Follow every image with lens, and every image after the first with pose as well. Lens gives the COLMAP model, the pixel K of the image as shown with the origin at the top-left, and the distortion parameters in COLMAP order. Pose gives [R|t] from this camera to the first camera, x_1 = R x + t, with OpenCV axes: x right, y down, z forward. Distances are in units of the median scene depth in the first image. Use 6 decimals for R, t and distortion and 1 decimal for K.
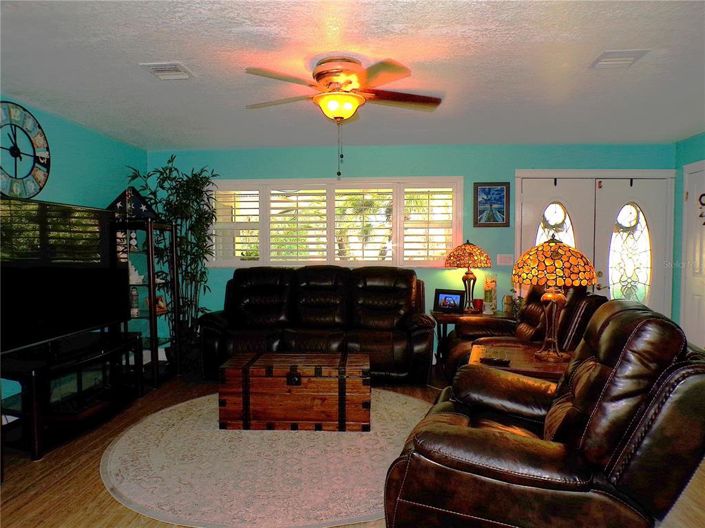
lens RADIAL K [[486.6, 0, 352.6], [0, 486.6, 264.1], [0, 0, 1]] dist [-0.026728, -0.006164]
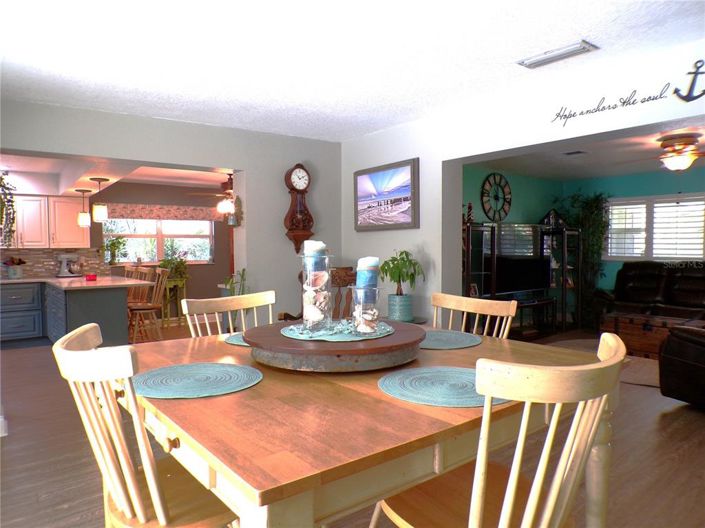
lens RADIAL K [[486.6, 0, 353.1], [0, 486.6, 265.2], [0, 0, 1]] dist [-0.026728, -0.006164]
pose [[0.688585, 0.032159, -0.724442, 0.233530], [-0.029164, 0.999436, 0.016646, 0.019932], [0.724569, 0.009665, 0.689134, -0.538128]]
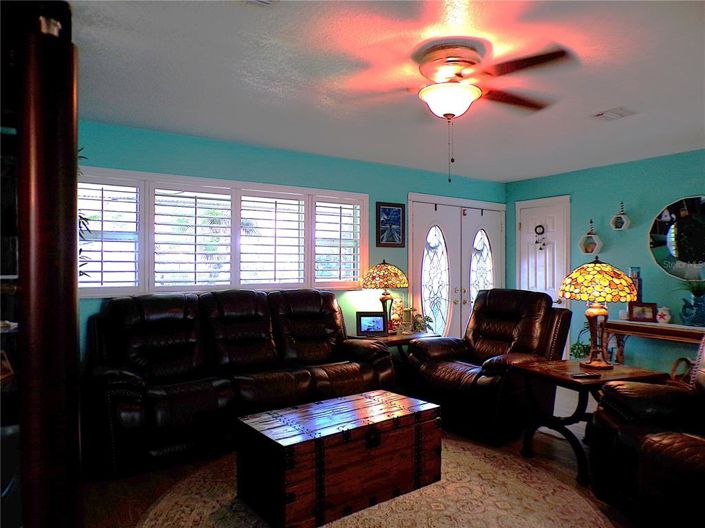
lens RADIAL K [[486.6, 0, 352.3], [0, 486.6, 268.9], [0, 0, 1]] dist [-0.026728, -0.006164]
pose [[0.789443, -0.001034, 0.613823, -0.402176], [0.020505, 0.999485, -0.024688, -0.008707], [-0.613482, 0.032076, 0.789057, 0.262127]]
